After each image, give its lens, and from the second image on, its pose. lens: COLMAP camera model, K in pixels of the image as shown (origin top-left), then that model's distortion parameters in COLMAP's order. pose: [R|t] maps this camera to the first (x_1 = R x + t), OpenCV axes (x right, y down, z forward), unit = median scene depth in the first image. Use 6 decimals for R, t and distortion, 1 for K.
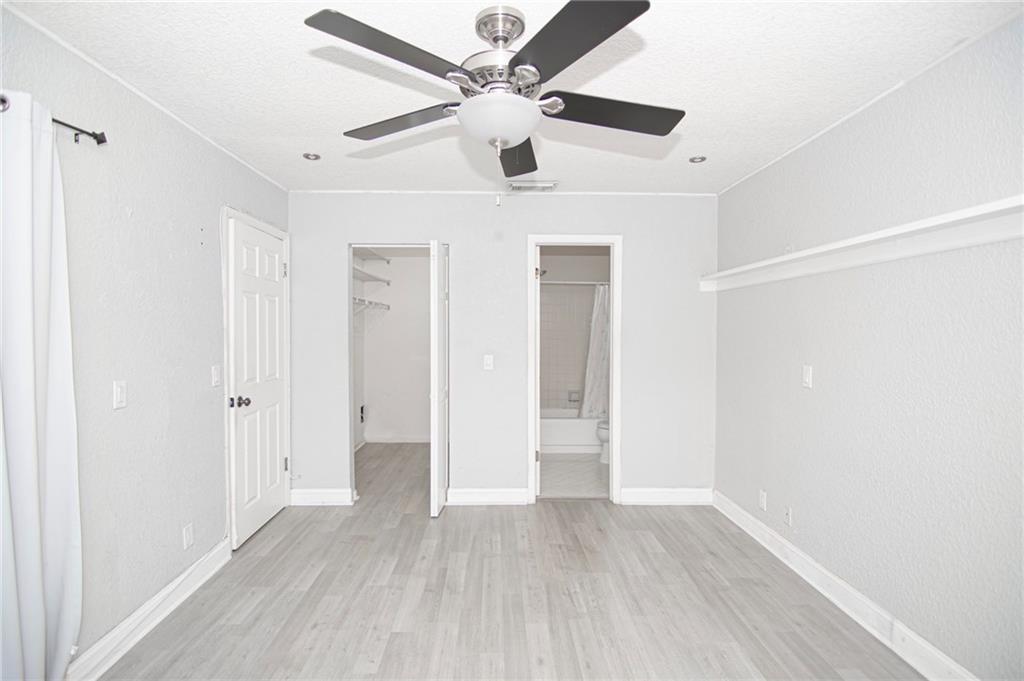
lens RADIAL K [[493.0, 0, 512.0], [0, 493.0, 340.5], [0, 0, 1]] dist [-0.001529, -0.000978]
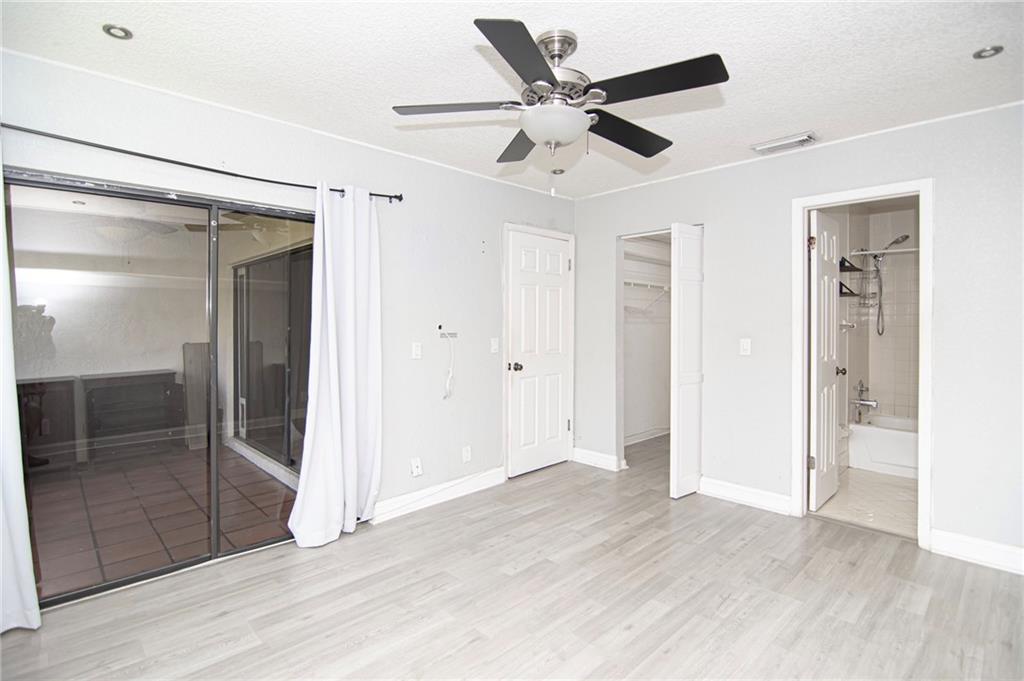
lens RADIAL K [[506.7, 0, 514.7], [0, 506.7, 320.1], [0, 0, 1]] dist [-0.003994, -0.001812]
pose [[0.682352, -0.004886, -0.731007, 0.442985], [-0.015660, 0.999650, -0.021300, 0.027582], [0.730856, 0.025981, 0.682037, 0.063016]]
